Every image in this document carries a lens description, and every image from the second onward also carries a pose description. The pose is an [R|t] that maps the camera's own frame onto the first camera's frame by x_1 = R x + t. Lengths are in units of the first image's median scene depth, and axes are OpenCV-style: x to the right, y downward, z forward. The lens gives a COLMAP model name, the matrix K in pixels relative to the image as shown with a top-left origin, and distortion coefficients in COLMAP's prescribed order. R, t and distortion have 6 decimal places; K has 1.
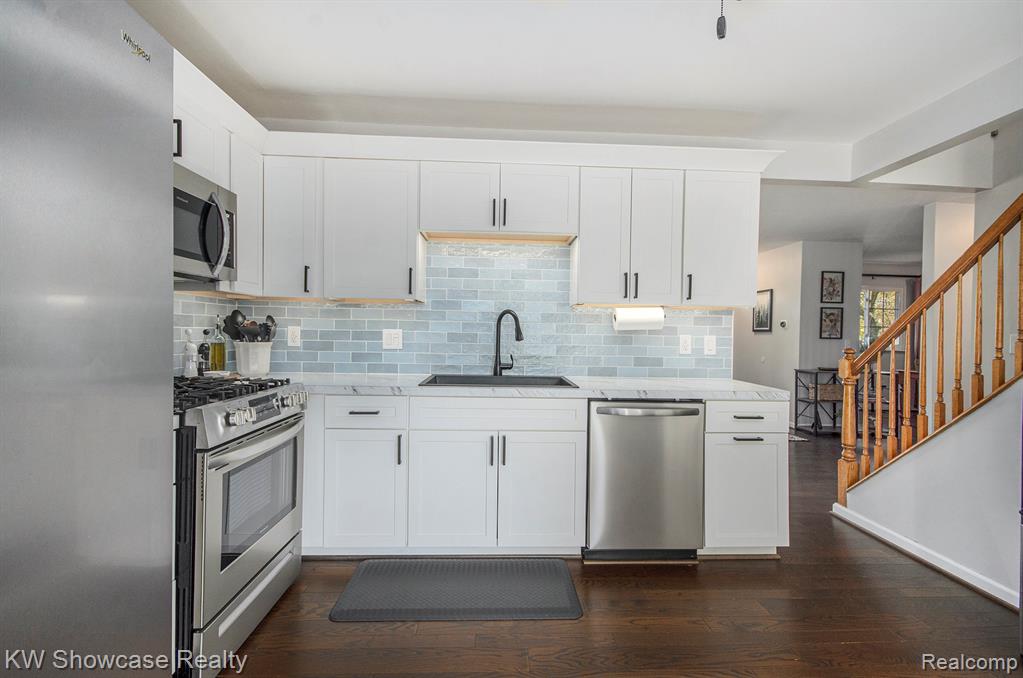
lens RADIAL K [[458.5, 0, 516.5], [0, 458.5, 356.6], [0, 0, 1]] dist [-0.002056, -0.000362]
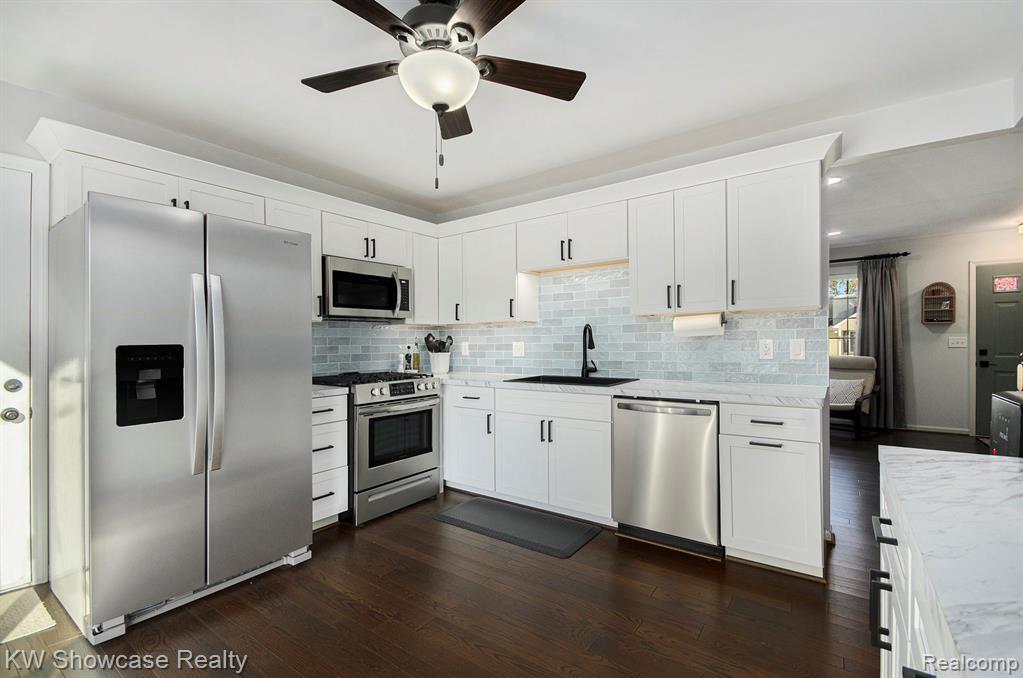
lens RADIAL K [[458.5, 0, 516.5], [0, 458.5, 356.6], [0, 0, 1]] dist [-0.002056, -0.000362]
pose [[0.784016, -0.009188, -0.620672, 0.648602], [-0.005240, 0.999757, -0.021419, 0.015009], [0.620718, 0.020046, 0.783778, -0.096623]]
